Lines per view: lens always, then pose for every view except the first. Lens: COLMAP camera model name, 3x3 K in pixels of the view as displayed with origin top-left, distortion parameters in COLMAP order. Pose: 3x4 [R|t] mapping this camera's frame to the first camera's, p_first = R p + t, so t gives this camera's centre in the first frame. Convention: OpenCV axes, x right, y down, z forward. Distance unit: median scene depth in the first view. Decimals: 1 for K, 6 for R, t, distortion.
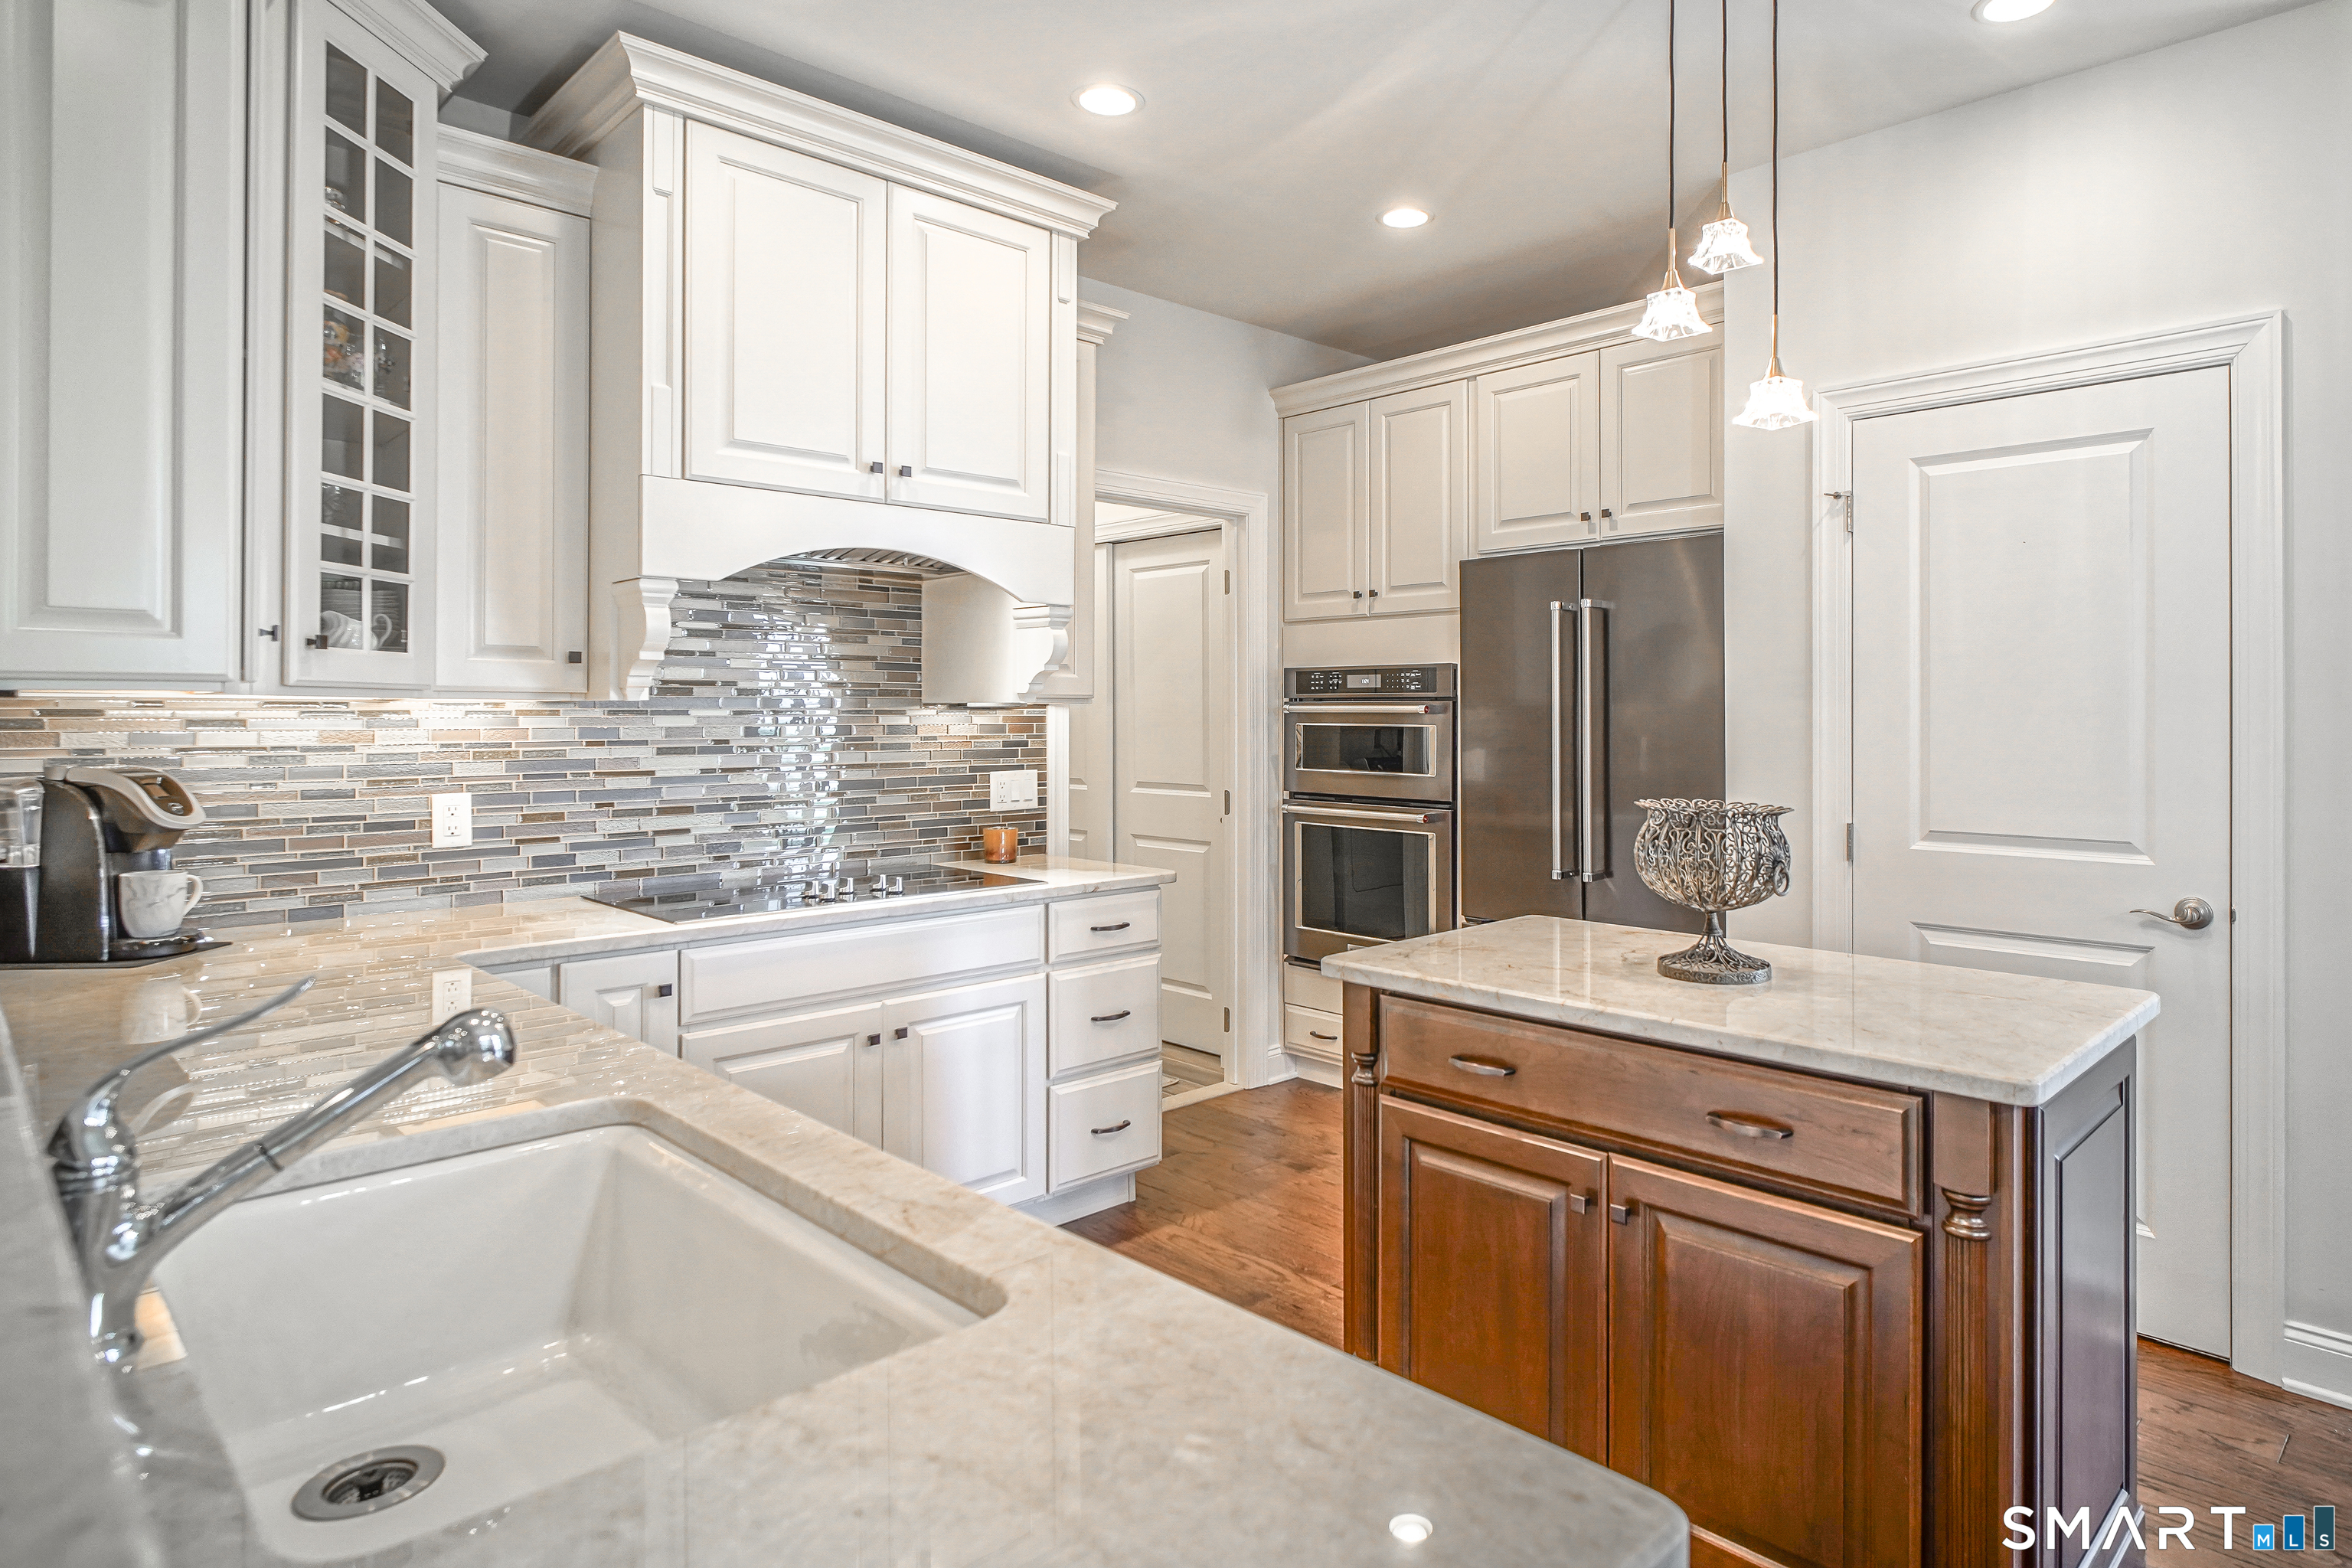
lens RADIAL K [[1350.0, 0, 1182.8], [0, 1350.0, 706.5], [0, 0, 1]] dist [0.001039, 0.002032]
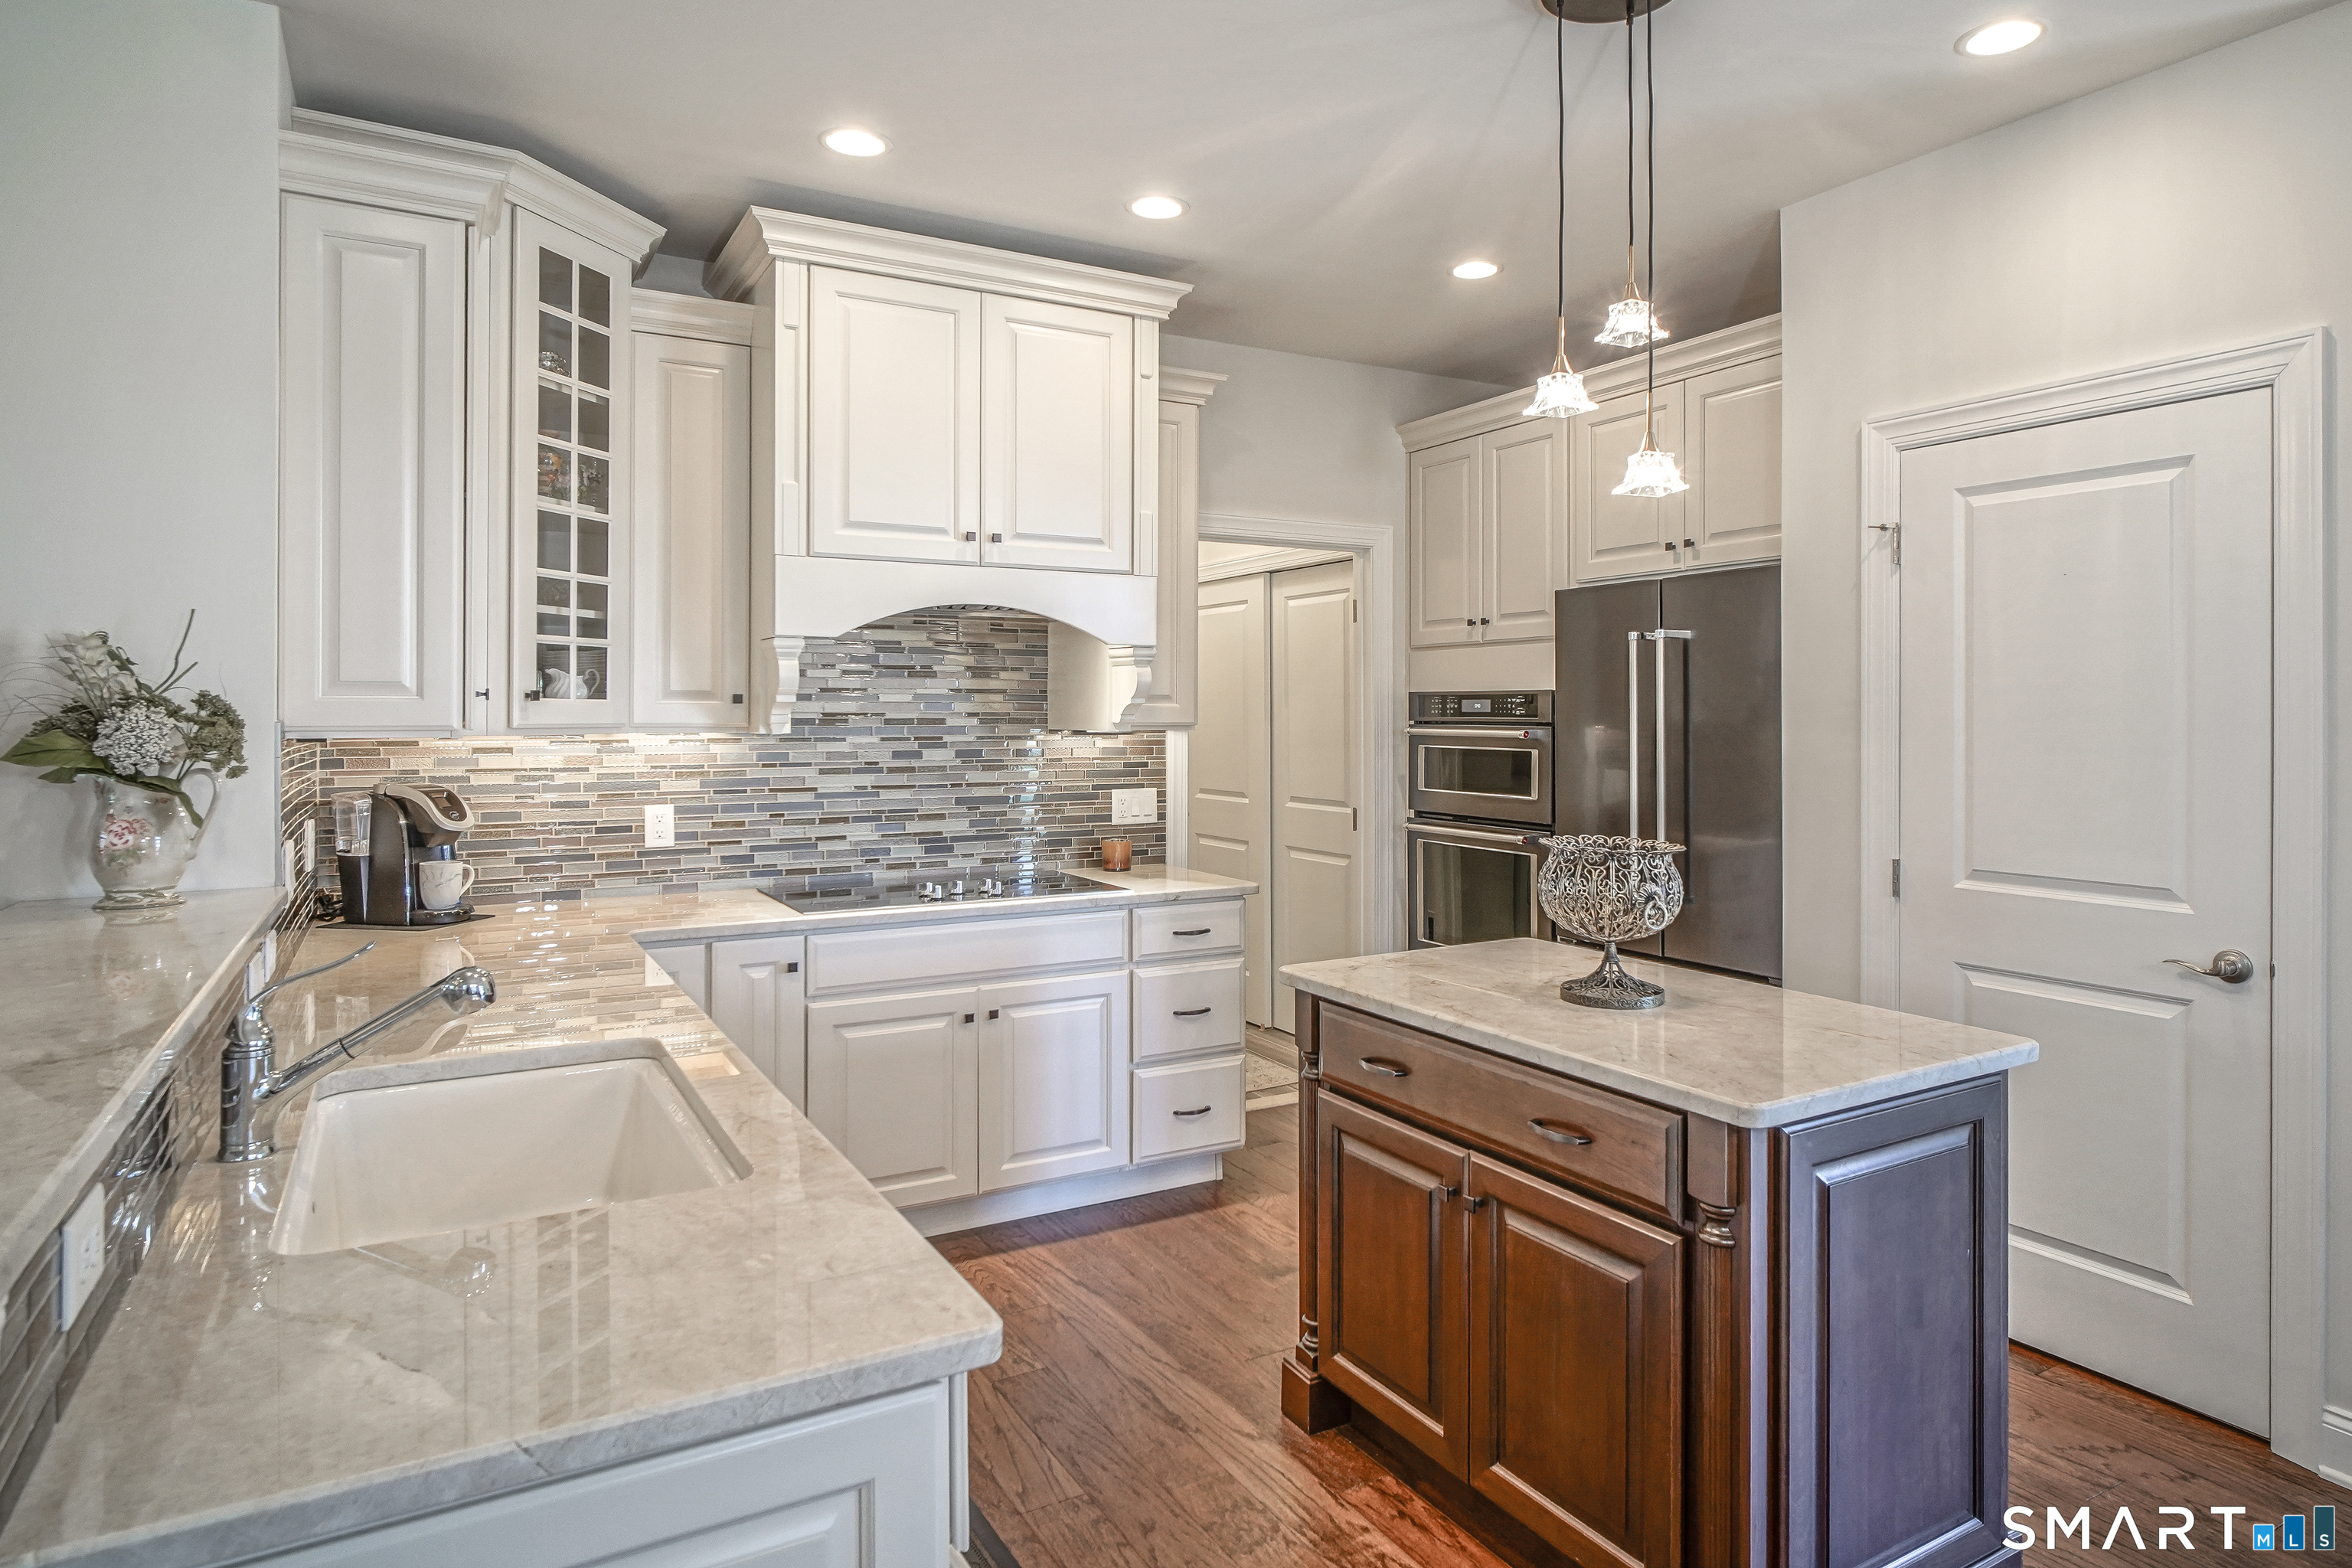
lens RADIAL K [[1350.0, 0, 1119.3], [0, 1350.0, 712.8], [0, 0, 1]] dist [0.001039, 0.002032]
pose [[0.963055, -0.000955, -0.269305, 0.218797], [0.002052, 0.999991, 0.003793, -0.026233], [0.269298, -0.004206, 0.963048, -0.107337]]
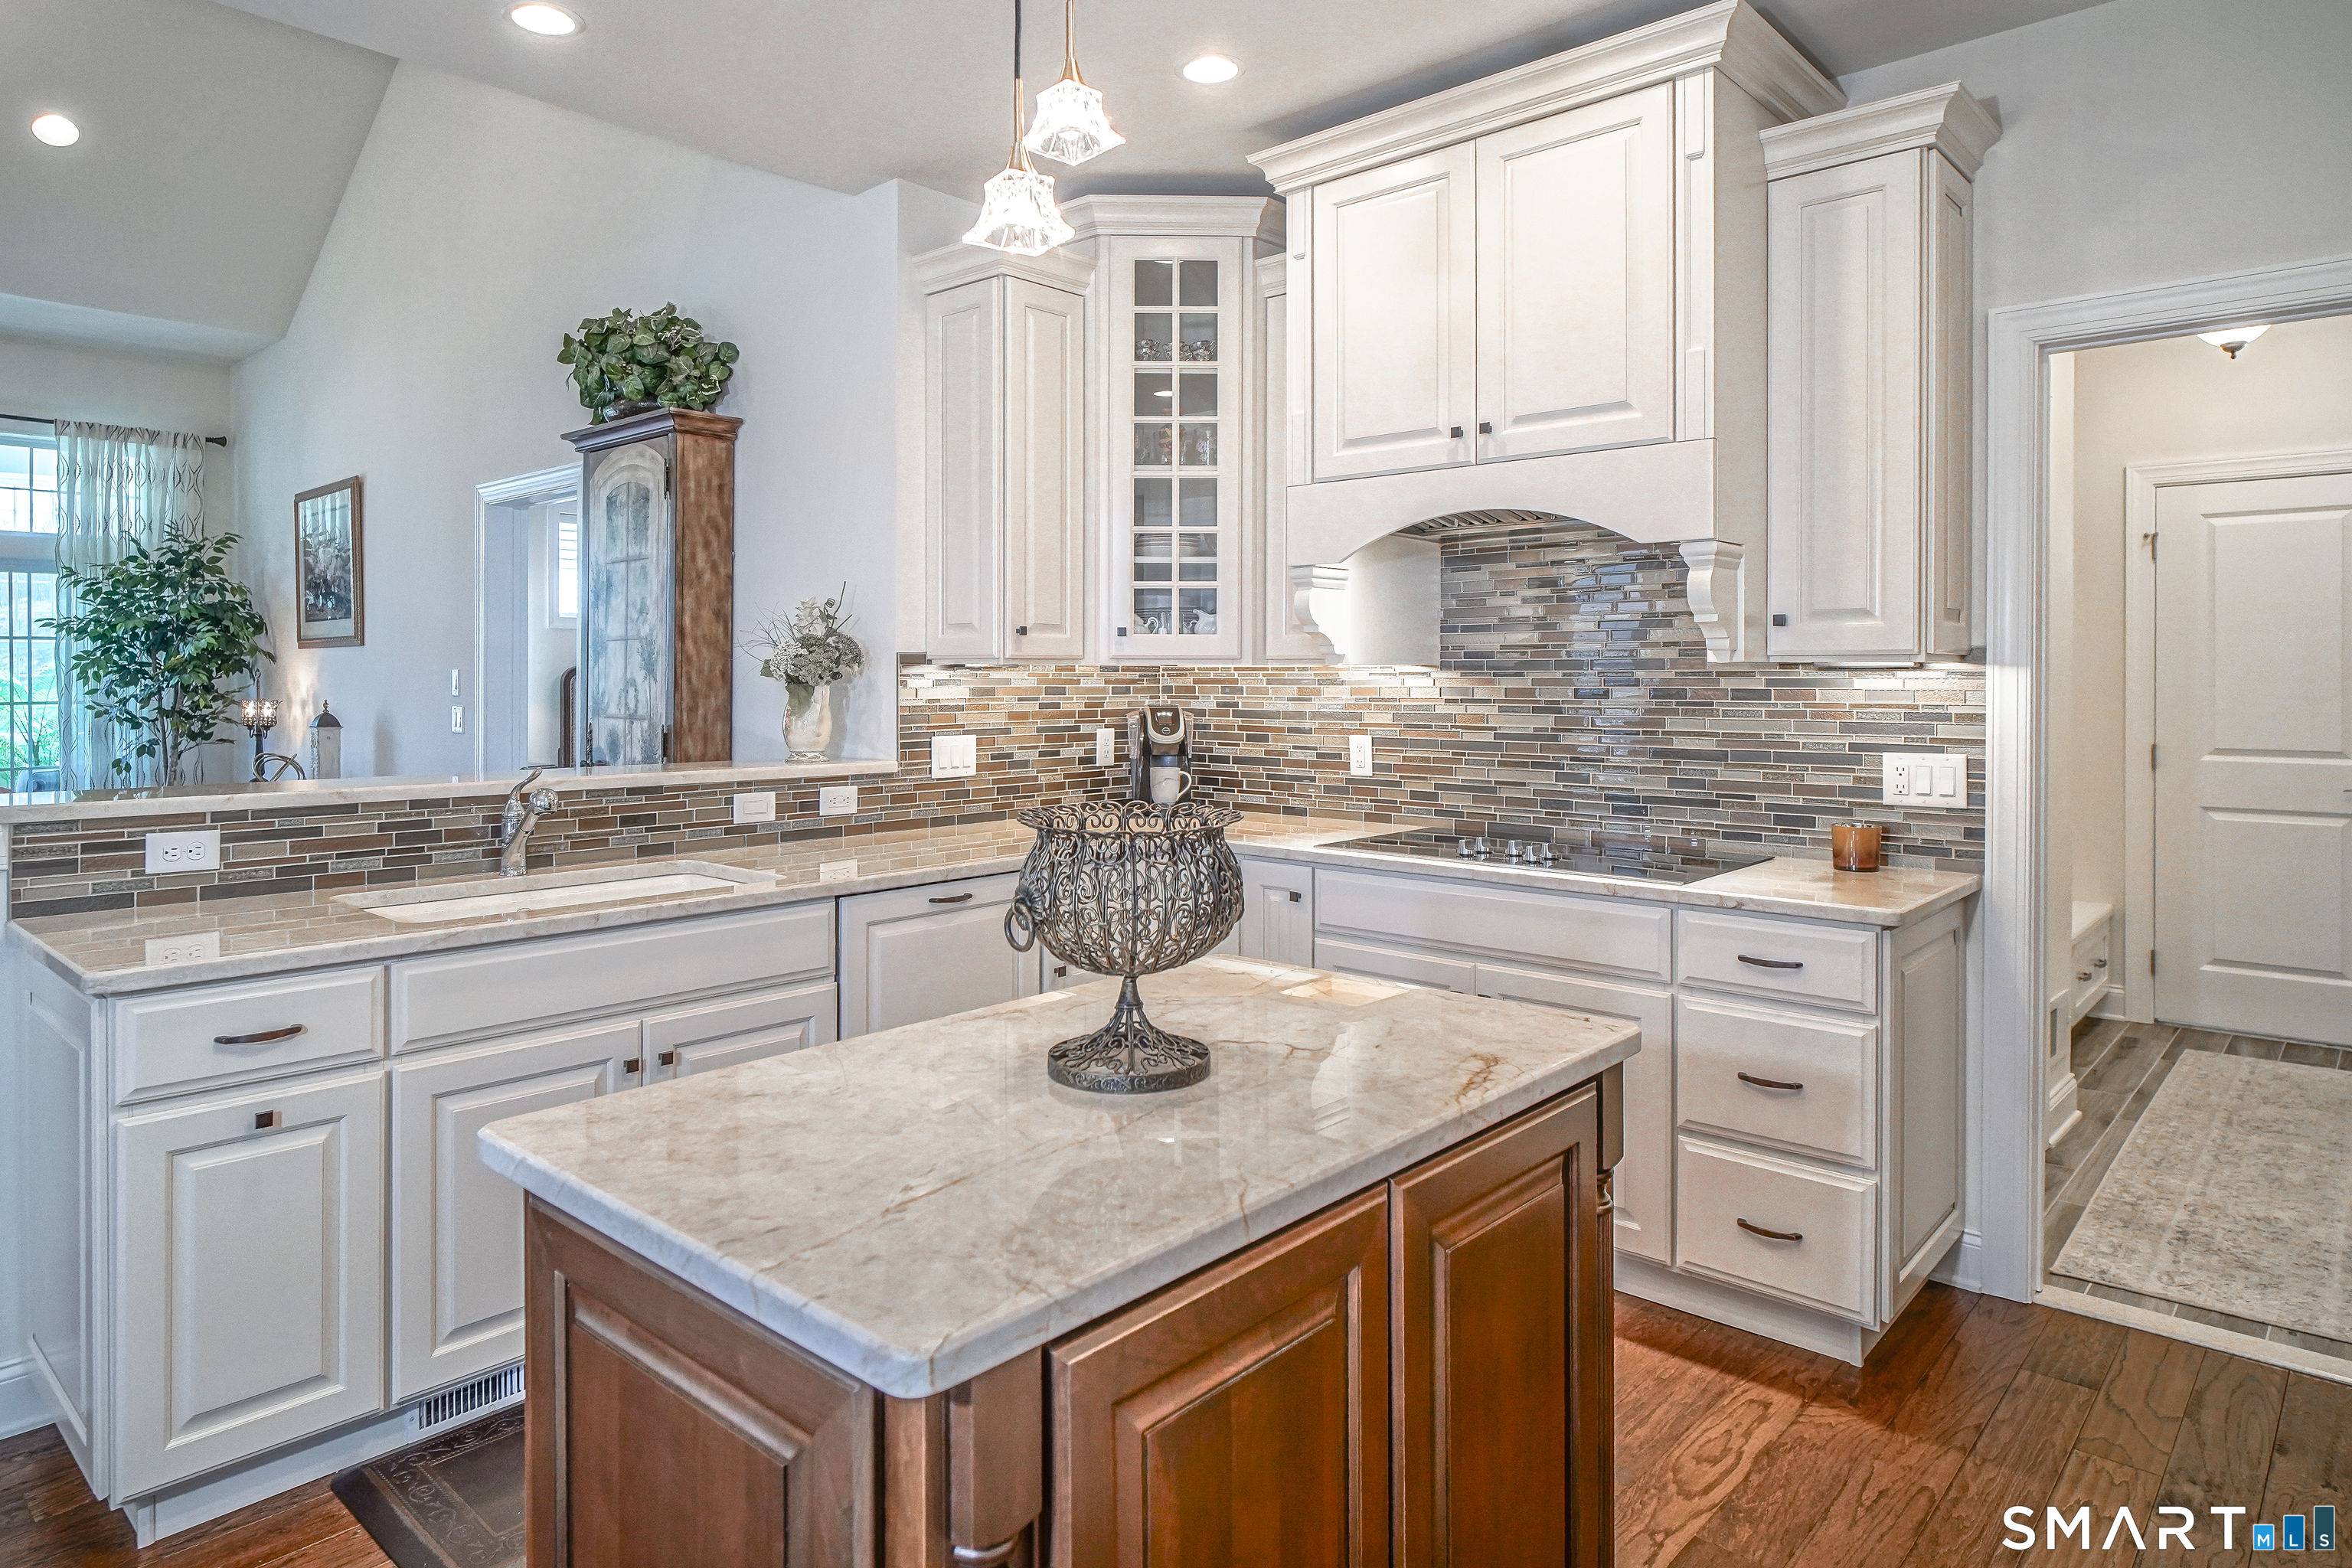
lens RADIAL K [[1350.0, 0, 1161.6], [0, 1350.0, 676.1], [0, 0, 1]] dist [0.001039, 0.002032]
pose [[0.079760, 0.001859, -0.996812, 0.765748], [0.006448, 0.999976, 0.002381, 0.001521], [0.996793, -0.006617, 0.079747, 0.701016]]
